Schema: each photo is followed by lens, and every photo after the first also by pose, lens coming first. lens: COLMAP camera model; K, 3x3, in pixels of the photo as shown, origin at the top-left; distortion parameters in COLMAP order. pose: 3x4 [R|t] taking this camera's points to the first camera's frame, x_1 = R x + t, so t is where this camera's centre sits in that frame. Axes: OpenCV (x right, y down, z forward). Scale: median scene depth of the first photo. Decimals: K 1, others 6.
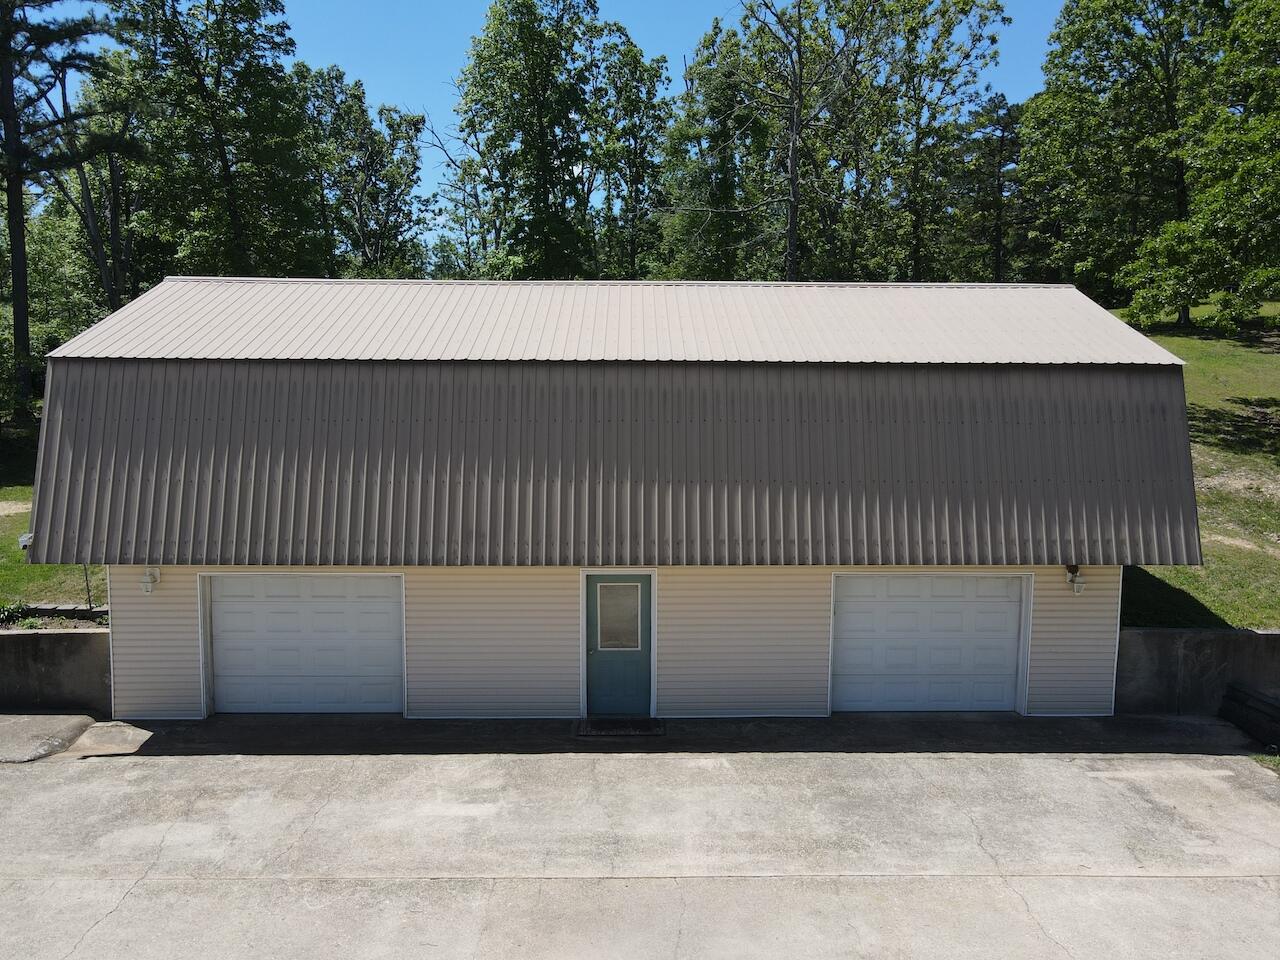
lens RADIAL K [[943.8, 0, 636.4], [0, 943.8, 474.9], [0, 0, 1]] dist [0.013249, -0.003651]
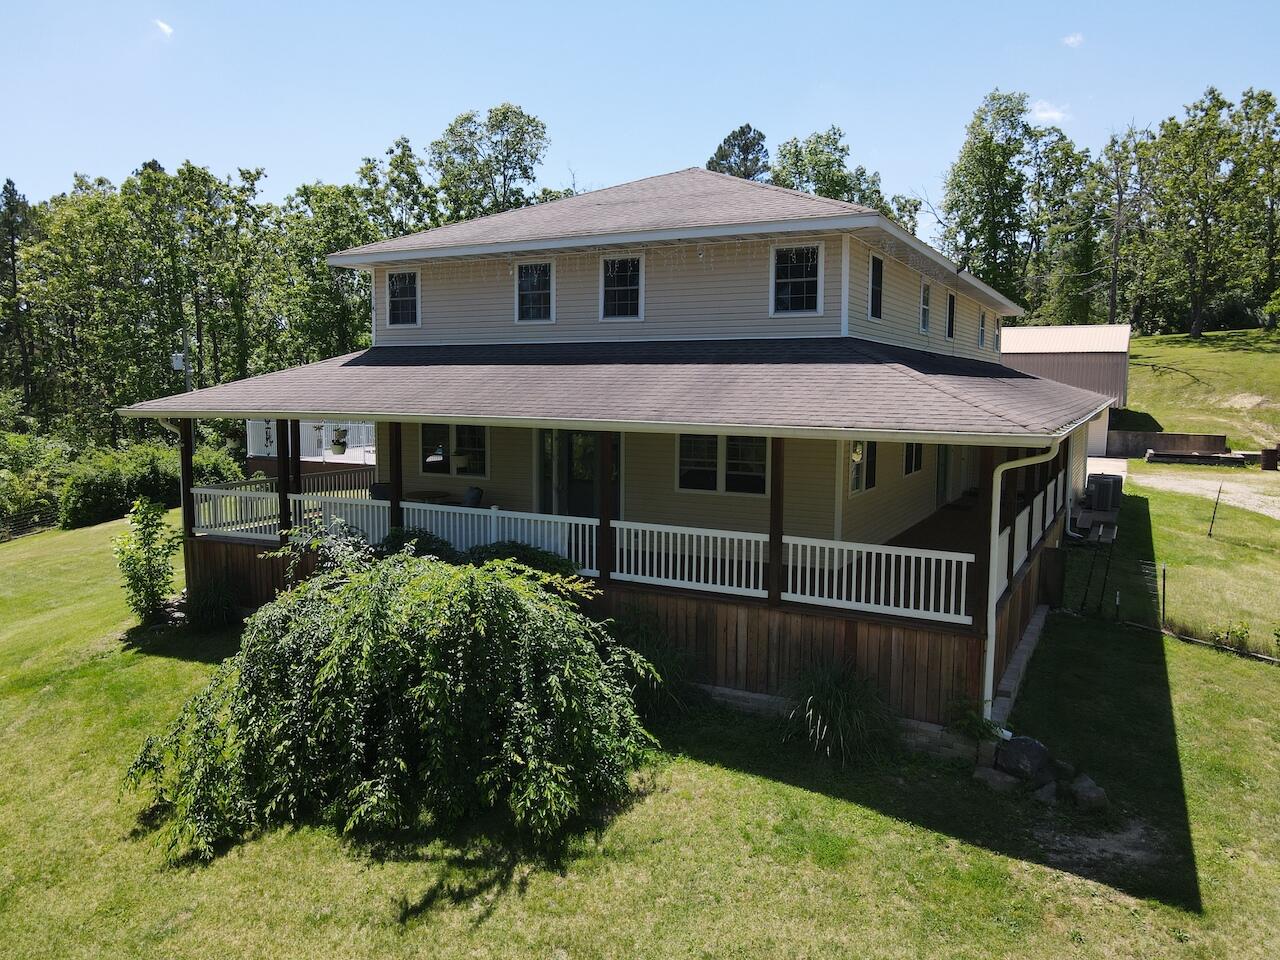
lens RADIAL K [[943.8, 0, 642.6], [0, 943.8, 485.7], [0, 0, 1]] dist [0.013249, -0.003651]
pose [[0.874994, 0.046695, -0.481877, 0.694264], [-0.042984, 0.998900, 0.018745, 0.370231], [0.482222, 0.004311, 0.876038, -2.762001]]
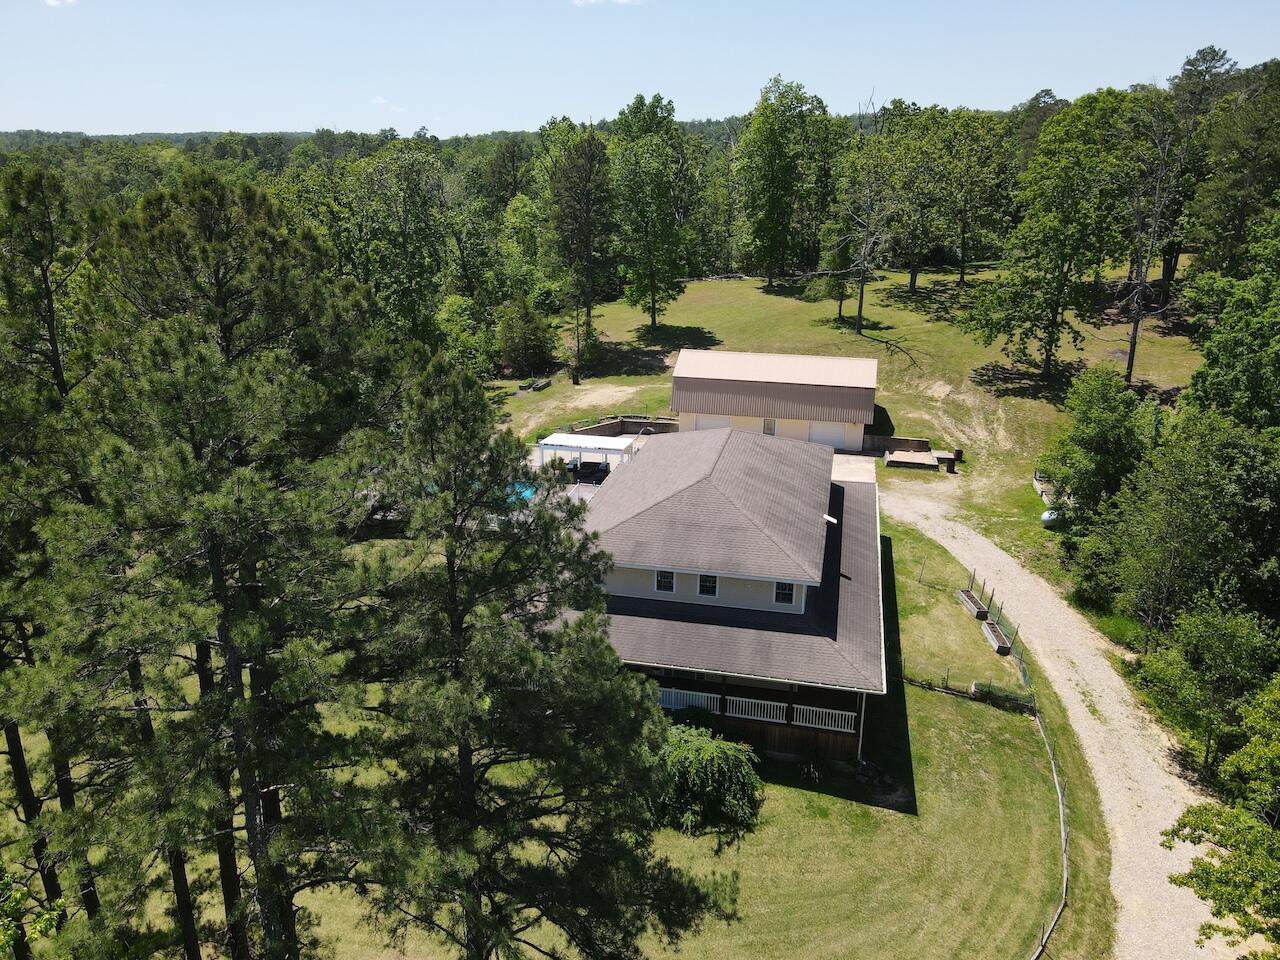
lens RADIAL K [[943.8, 0, 651.8], [0, 943.8, 492.6], [0, 0, 1]] dist [0.013249, -0.003651]
pose [[0.973566, 0.077043, -0.215021, 0.521857], [-0.025291, 0.971968, 0.233748, -0.720589], [0.227003, -0.222131, 0.948223, -4.321814]]
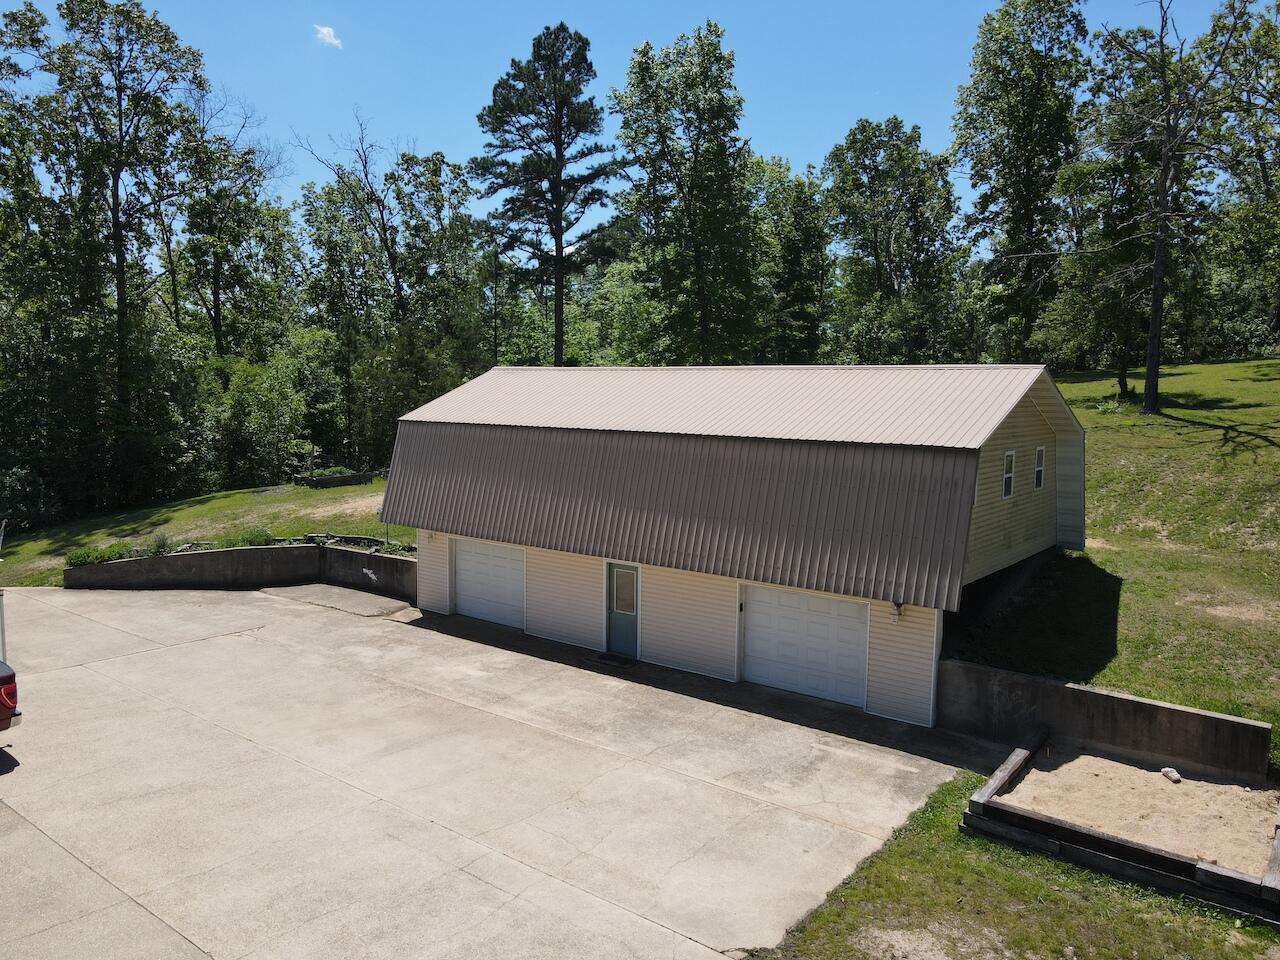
lens RADIAL K [[943.8, 0, 636.6], [0, 943.8, 473.1], [0, 0, 1]] dist [0.013249, -0.003651]
pose [[0.772393, 0.060141, -0.632291, 0.972349], [-0.063218, 0.997843, 0.017684, -0.076272], [0.631991, 0.026314, 0.774529, -0.211911]]
